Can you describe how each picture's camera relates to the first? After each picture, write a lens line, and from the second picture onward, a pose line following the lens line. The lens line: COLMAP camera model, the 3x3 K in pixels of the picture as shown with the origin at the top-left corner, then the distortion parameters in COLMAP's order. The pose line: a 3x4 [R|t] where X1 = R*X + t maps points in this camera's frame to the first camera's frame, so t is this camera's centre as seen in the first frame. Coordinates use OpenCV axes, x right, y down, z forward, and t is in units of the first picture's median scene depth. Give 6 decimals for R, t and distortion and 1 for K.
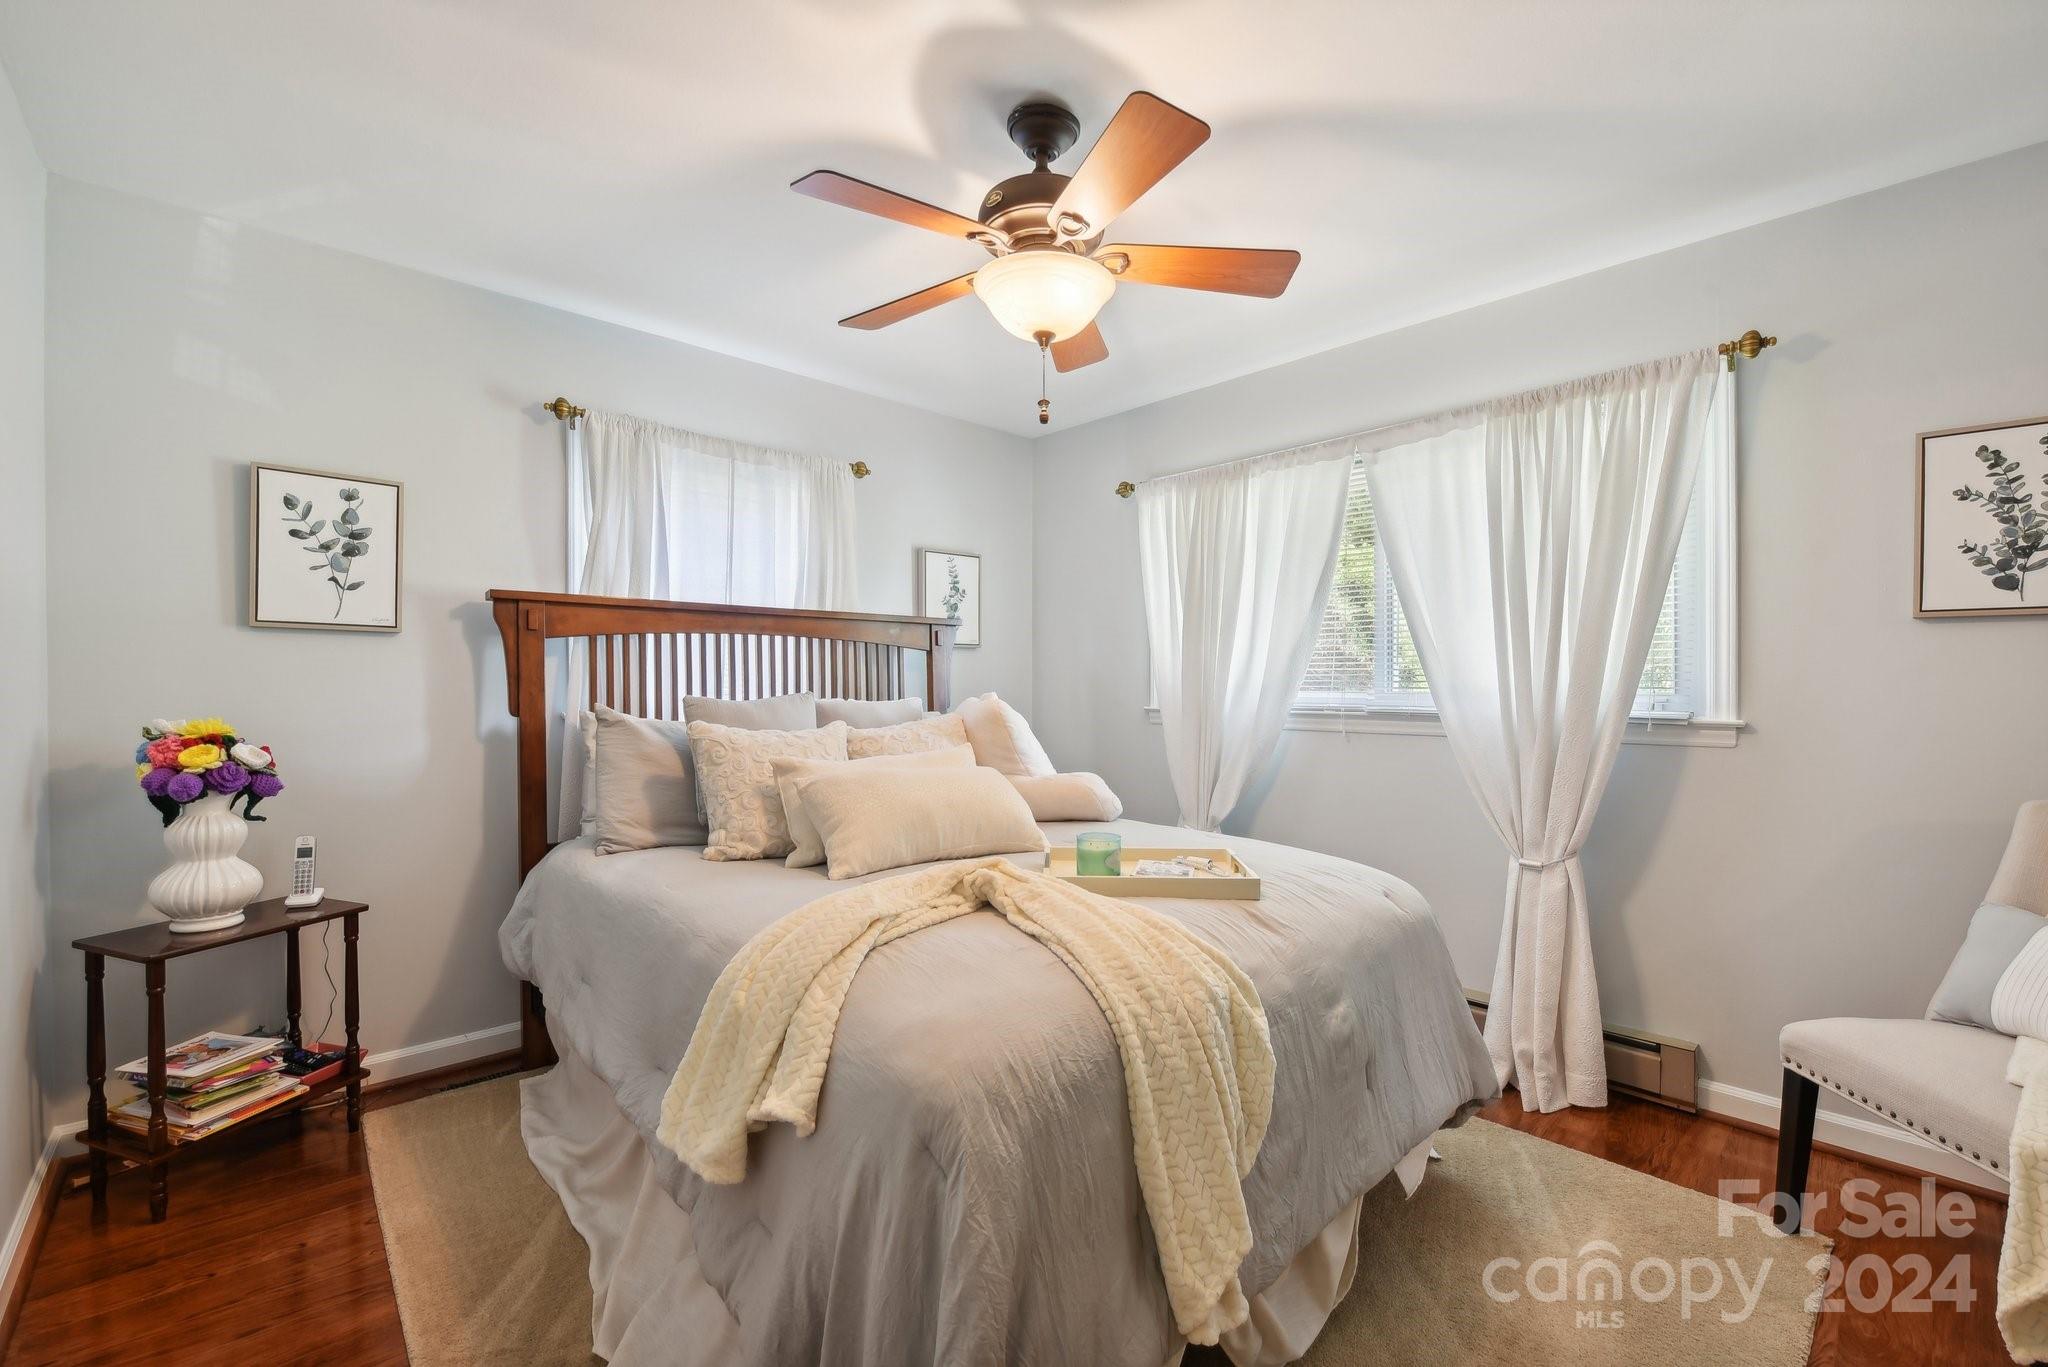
lens RADIAL K [[853.8, 0, 1002.4], [0, 853.8, 692.3], [0, 0, 1]] dist [-0.004468, -0.000271]
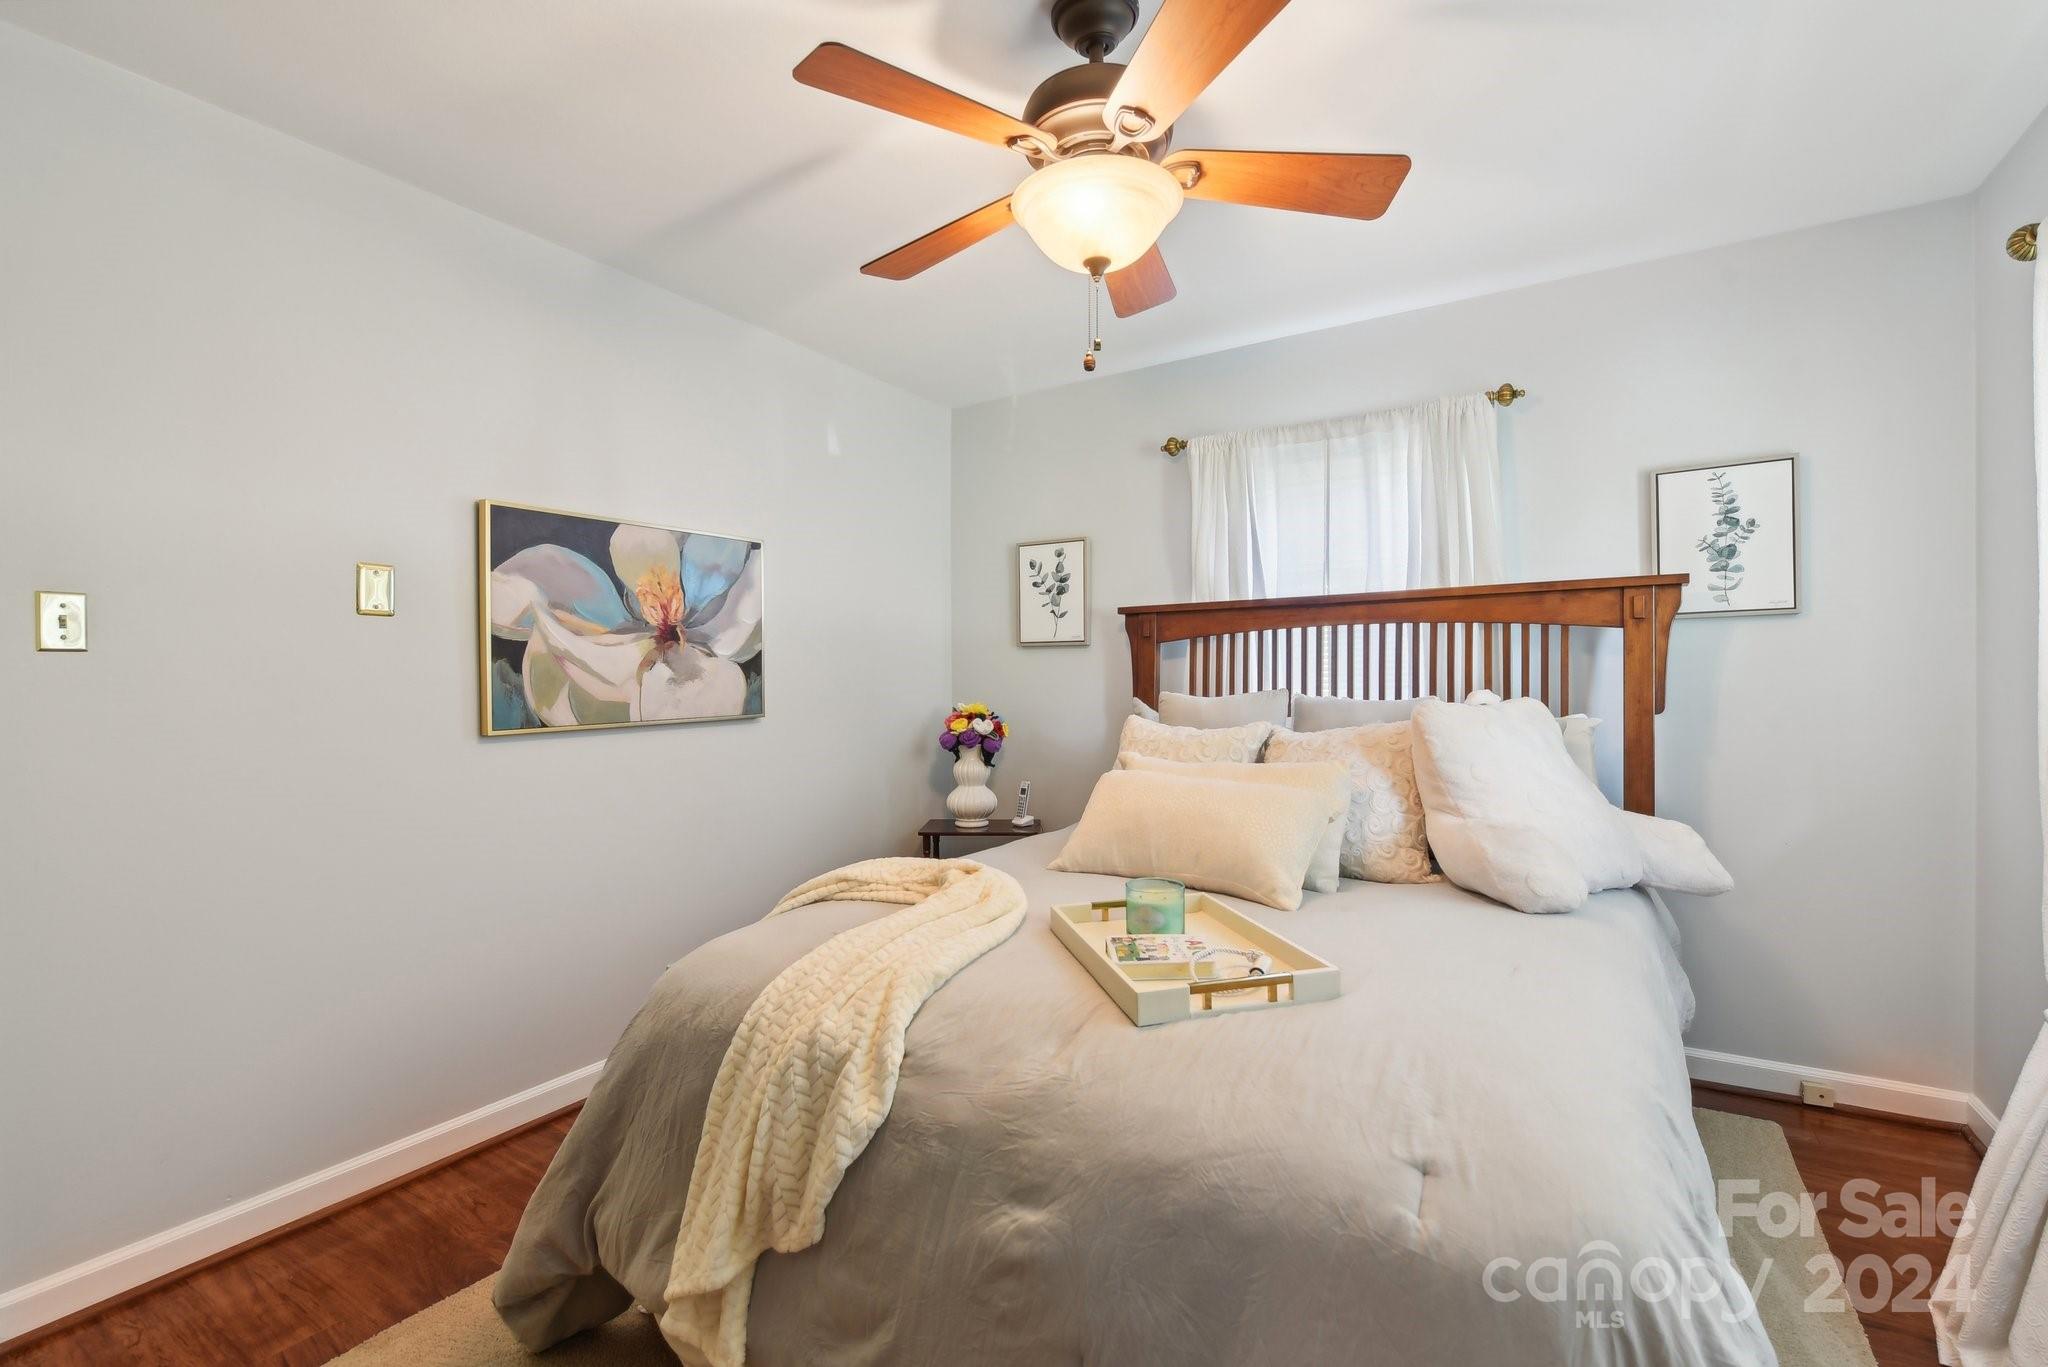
lens RADIAL K [[853.8, 0, 1003.5], [0, 853.8, 683.4], [0, 0, 1]] dist [-0.004468, -0.000271]
pose [[0.259512, -0.002816, -0.965736, 0.619842], [-0.001961, 0.999992, -0.003443, -0.002413], [0.965738, 0.002787, 0.259505, 0.524218]]
